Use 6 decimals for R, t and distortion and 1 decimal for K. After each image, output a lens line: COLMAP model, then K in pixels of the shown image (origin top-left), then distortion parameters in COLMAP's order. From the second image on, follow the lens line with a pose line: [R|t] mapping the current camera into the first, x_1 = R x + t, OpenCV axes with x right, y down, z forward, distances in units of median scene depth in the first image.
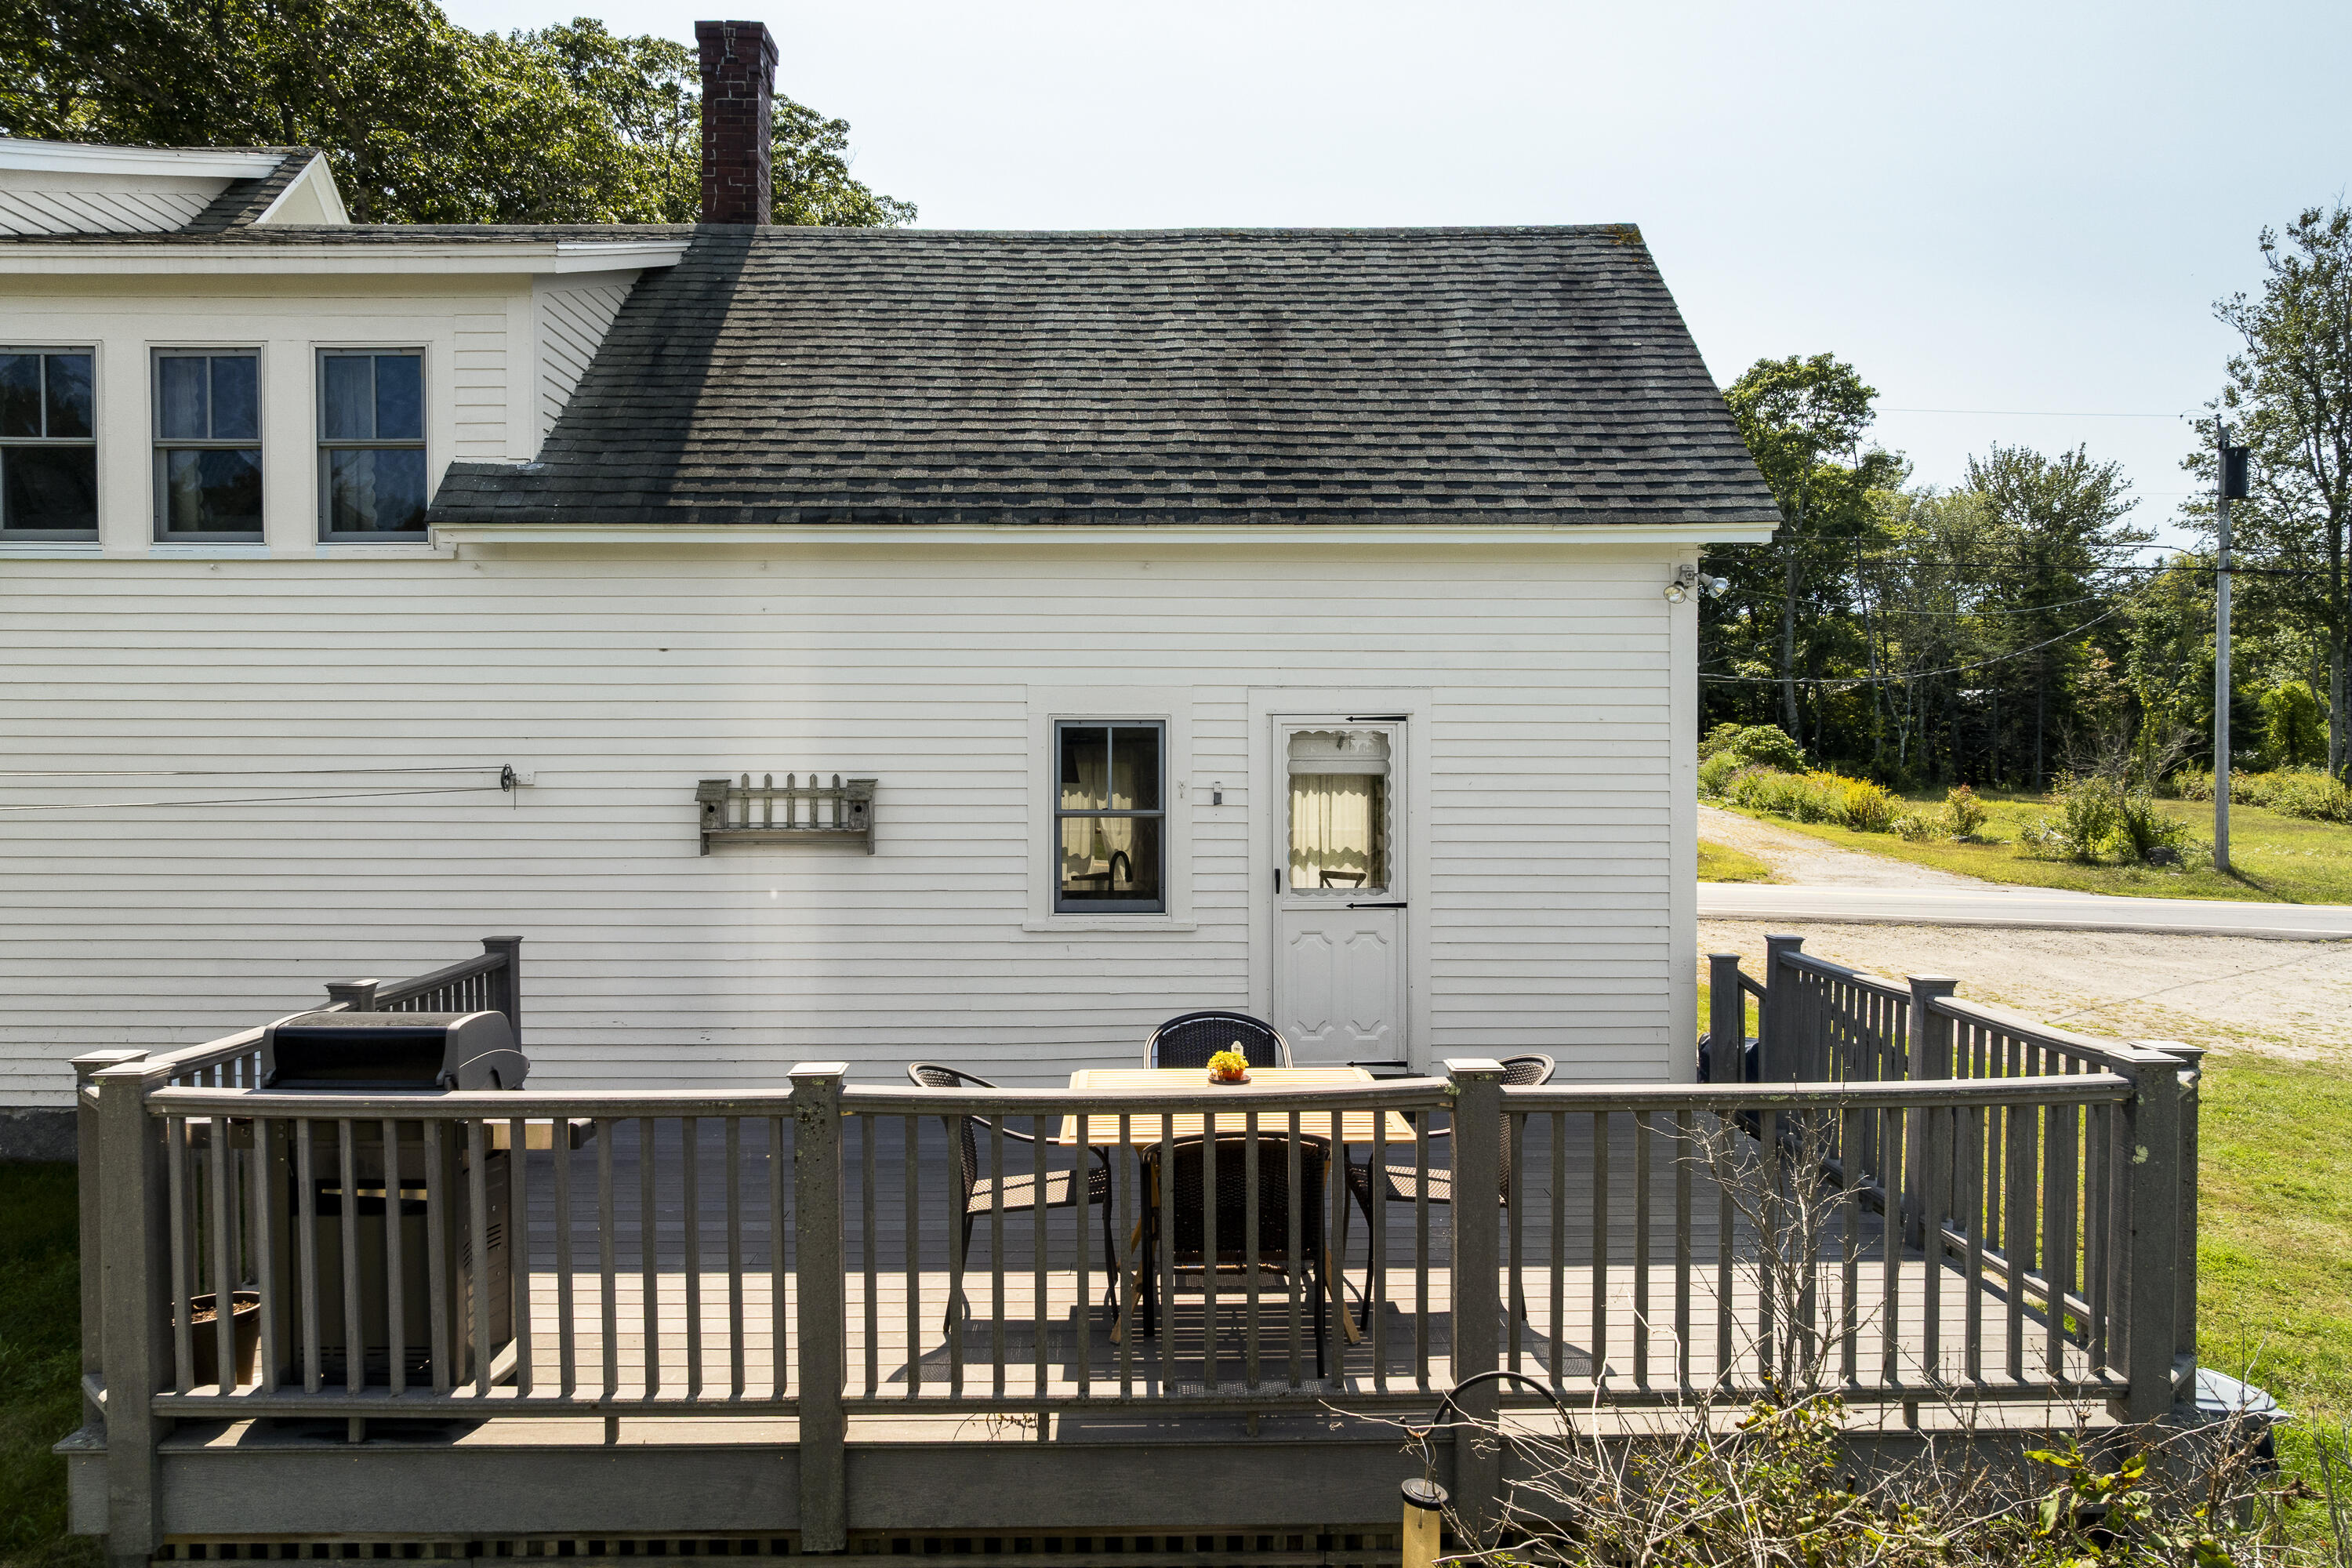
lens RADIAL K [[1596.2, 0, 1177.1], [0, 1596.2, 788.0], [0, 0, 1]] dist [-0.005948, 0.002832]
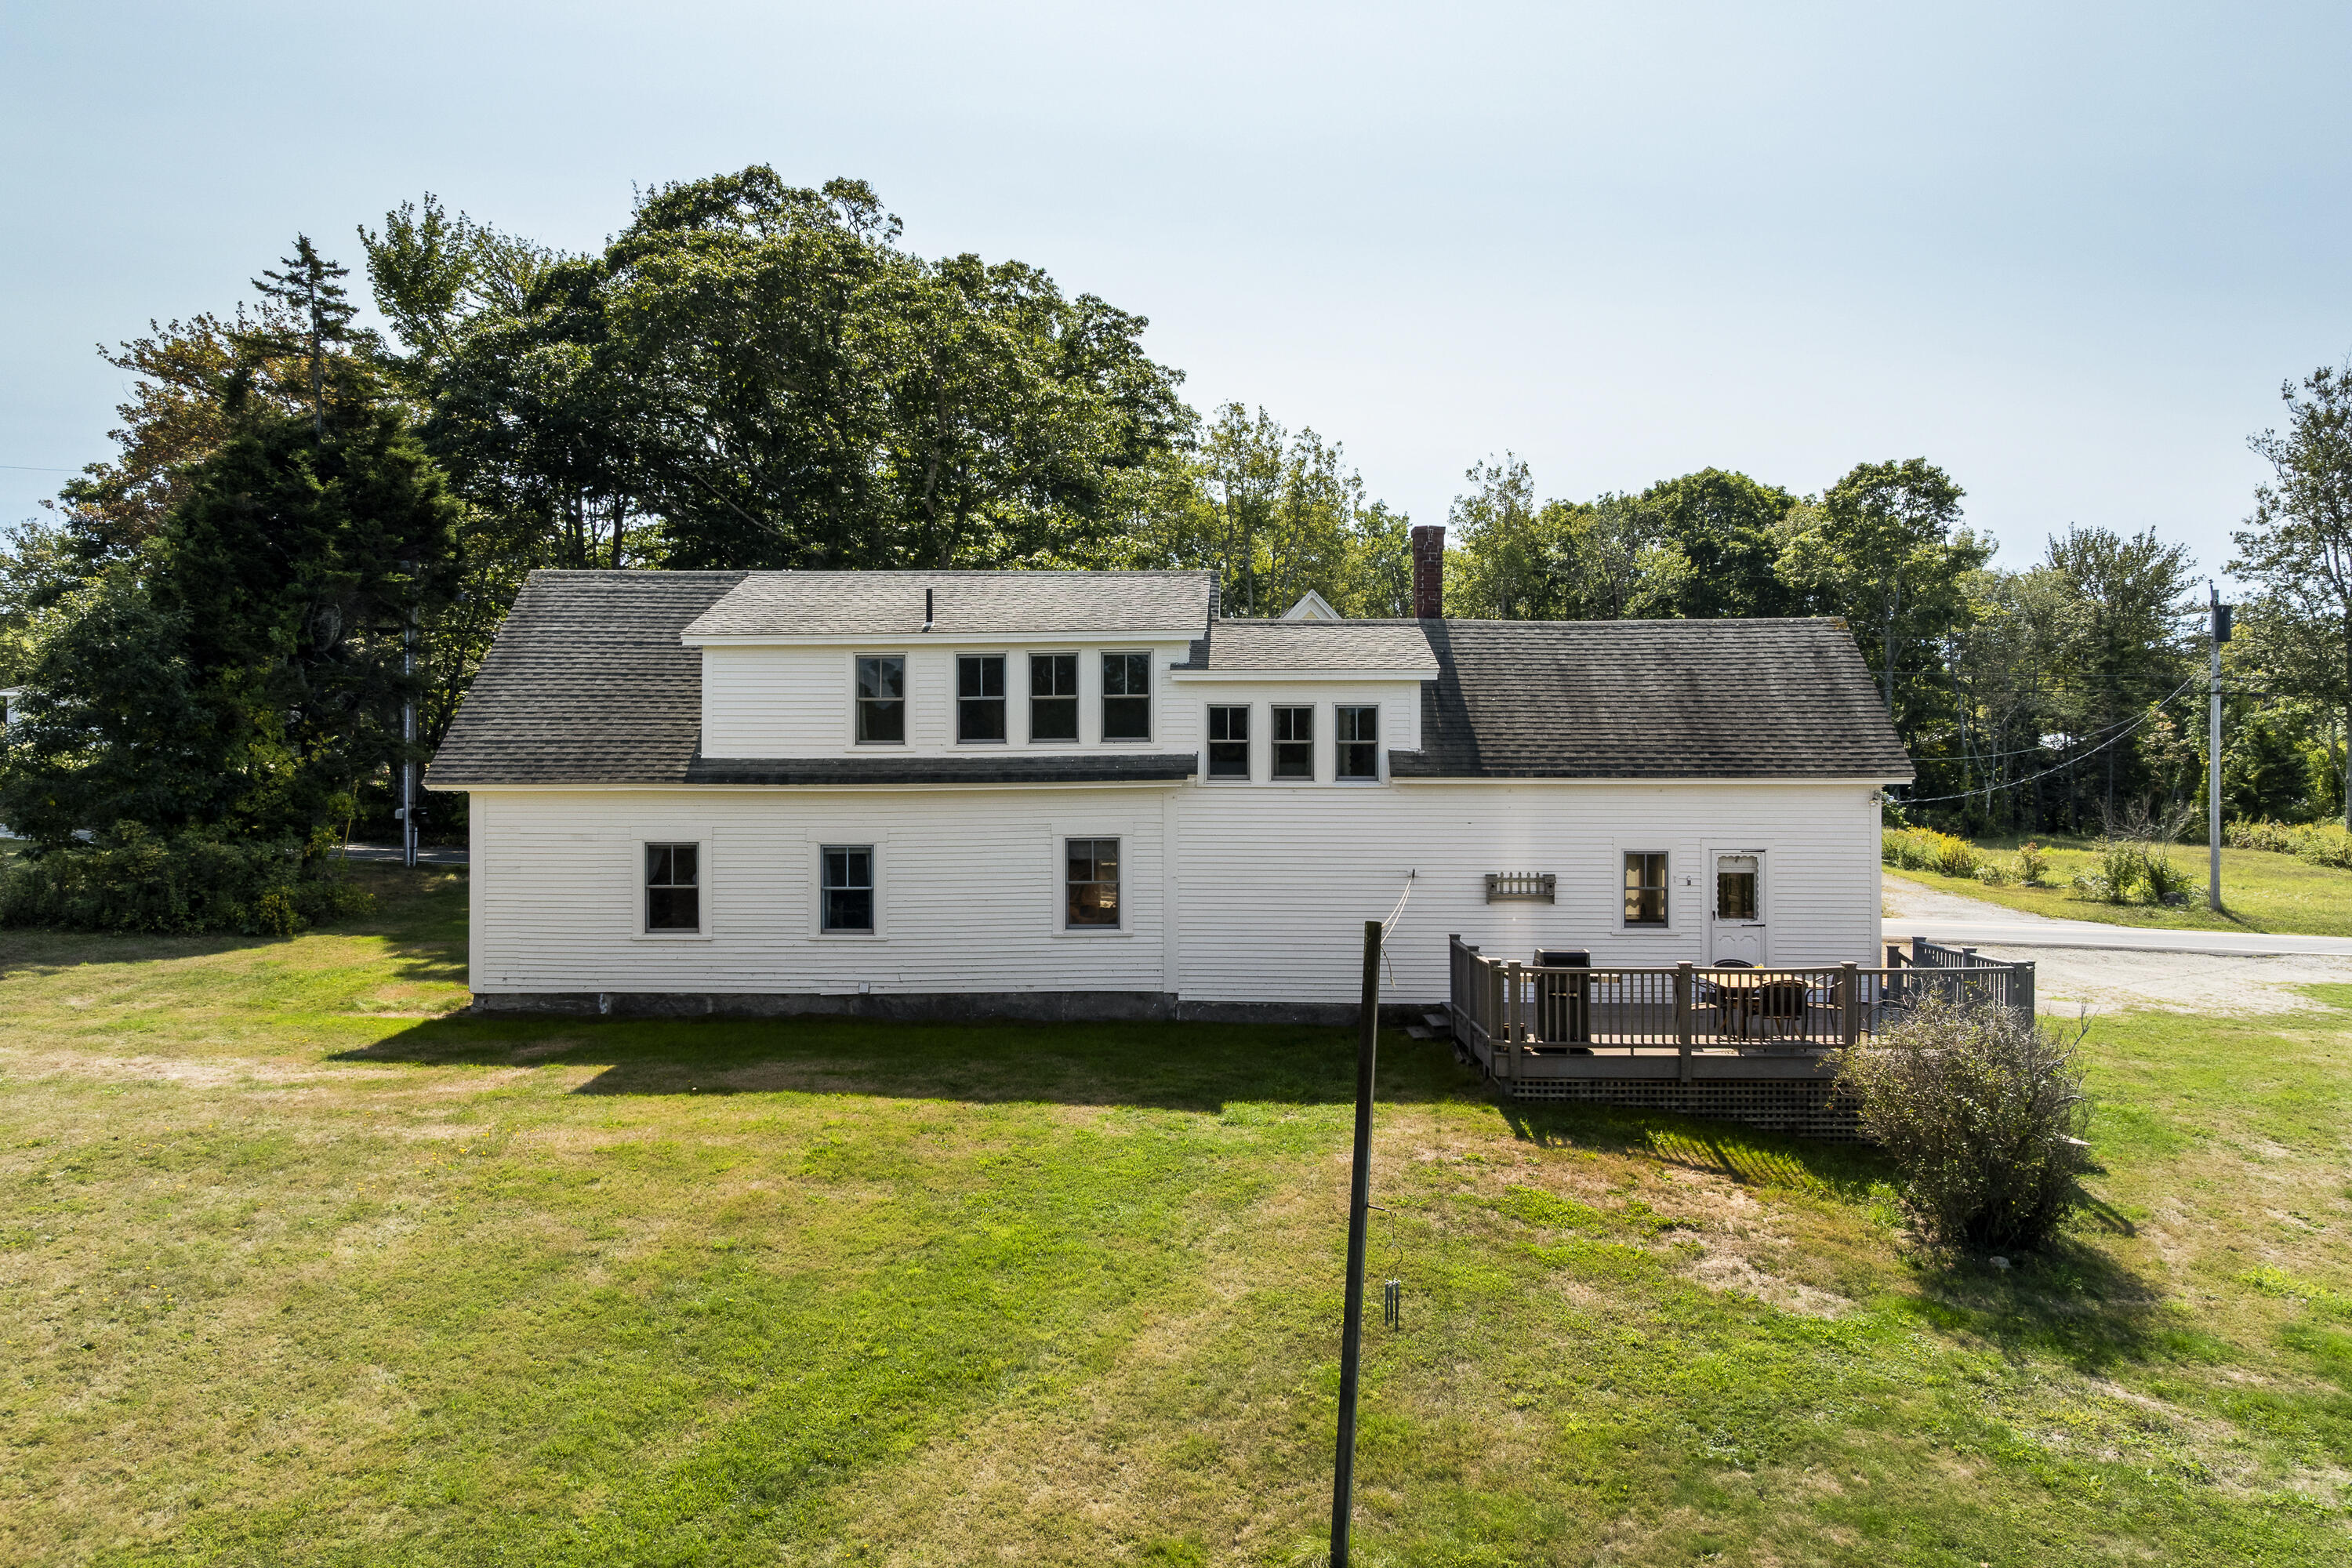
lens RADIAL K [[1596.2, 0, 1177.1], [0, 1596.2, 788.0], [0, 0, 1]] dist [-0.005948, 0.002832]
pose [[0.998858, 0.002227, -0.047724, -0.133543], [-0.003093, 0.999832, -0.018068, -0.019082], [0.047676, 0.018195, 0.998697, -0.314787]]
